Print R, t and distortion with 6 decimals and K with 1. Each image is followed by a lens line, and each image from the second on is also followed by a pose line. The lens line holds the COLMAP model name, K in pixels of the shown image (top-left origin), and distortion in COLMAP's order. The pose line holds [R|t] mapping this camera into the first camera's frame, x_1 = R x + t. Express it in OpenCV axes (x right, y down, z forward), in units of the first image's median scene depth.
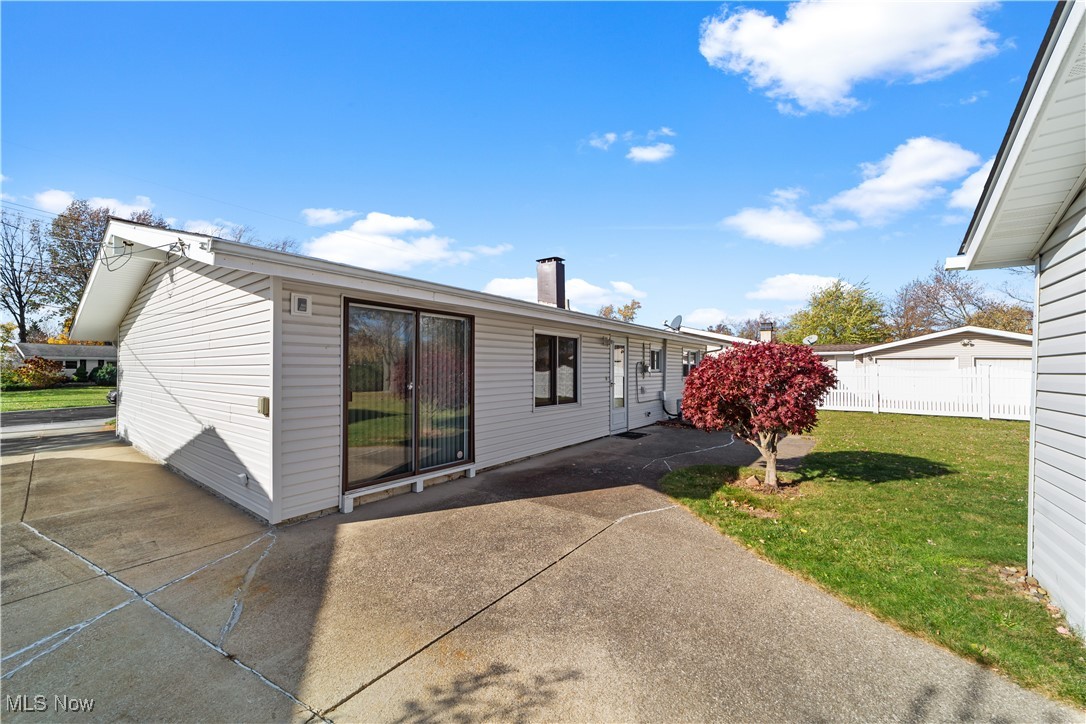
lens RADIAL K [[419.7, 0, 540.0], [0, 419.7, 367.1], [0, 0, 1]] dist [-0.013394, 0.003964]
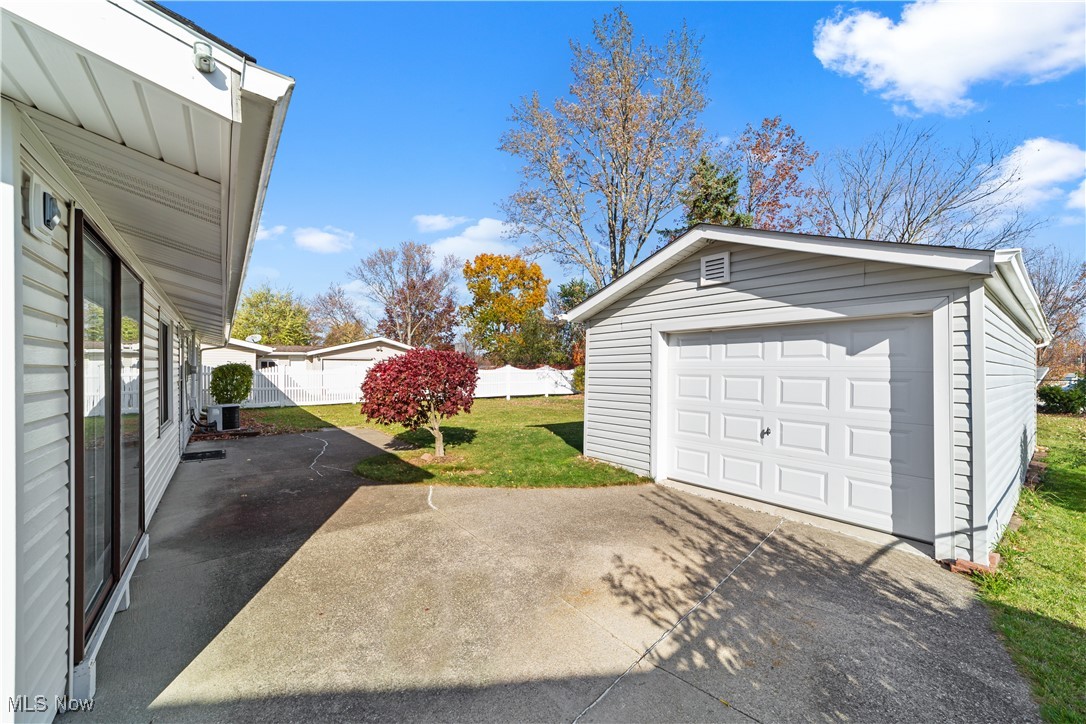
lens RADIAL K [[419.7, 0, 547.8], [0, 419.7, 365.9], [0, 0, 1]] dist [-0.013394, 0.003964]
pose [[0.244411, 0.001353, 0.969671, -0.715972], [-0.001028, 0.999999, -0.001136, -0.002467], [-0.969671, -0.000719, 0.244412, 0.393275]]
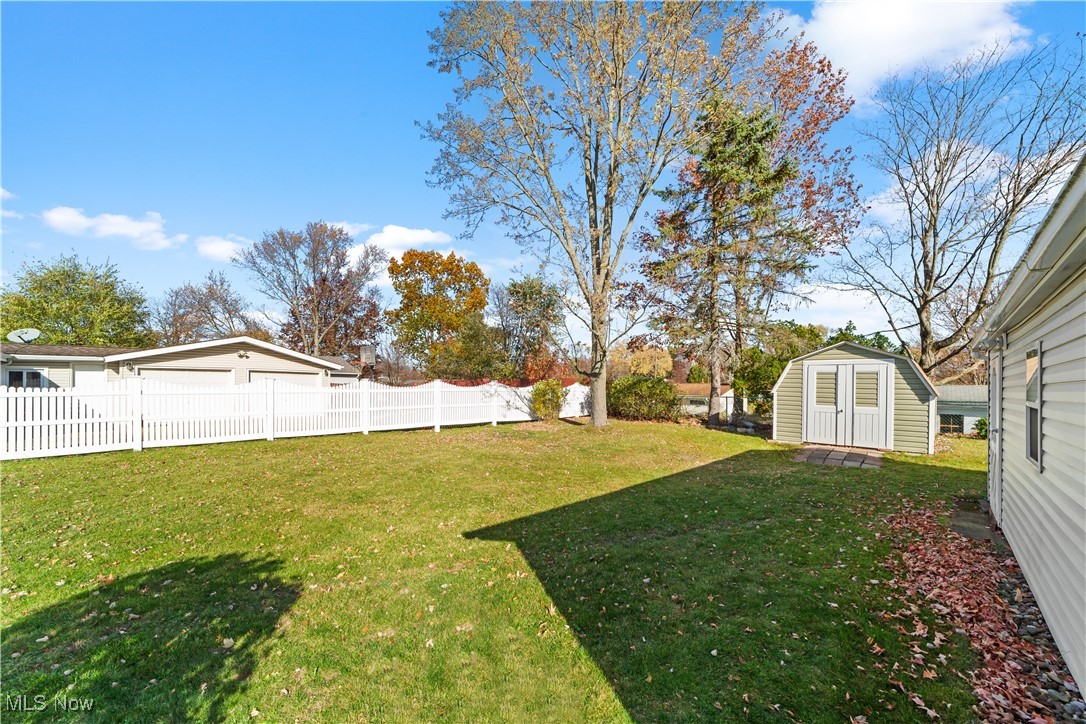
lens RADIAL K [[419.7, 0, 531.6], [0, 419.7, 377.9], [0, 0, 1]] dist [-0.013394, 0.003964]
pose [[0.135475, 0.009355, 0.990737, 0.680667], [-0.006103, 0.999944, -0.008607, -0.005944], [-0.990762, -0.004881, 0.135524, 0.839207]]
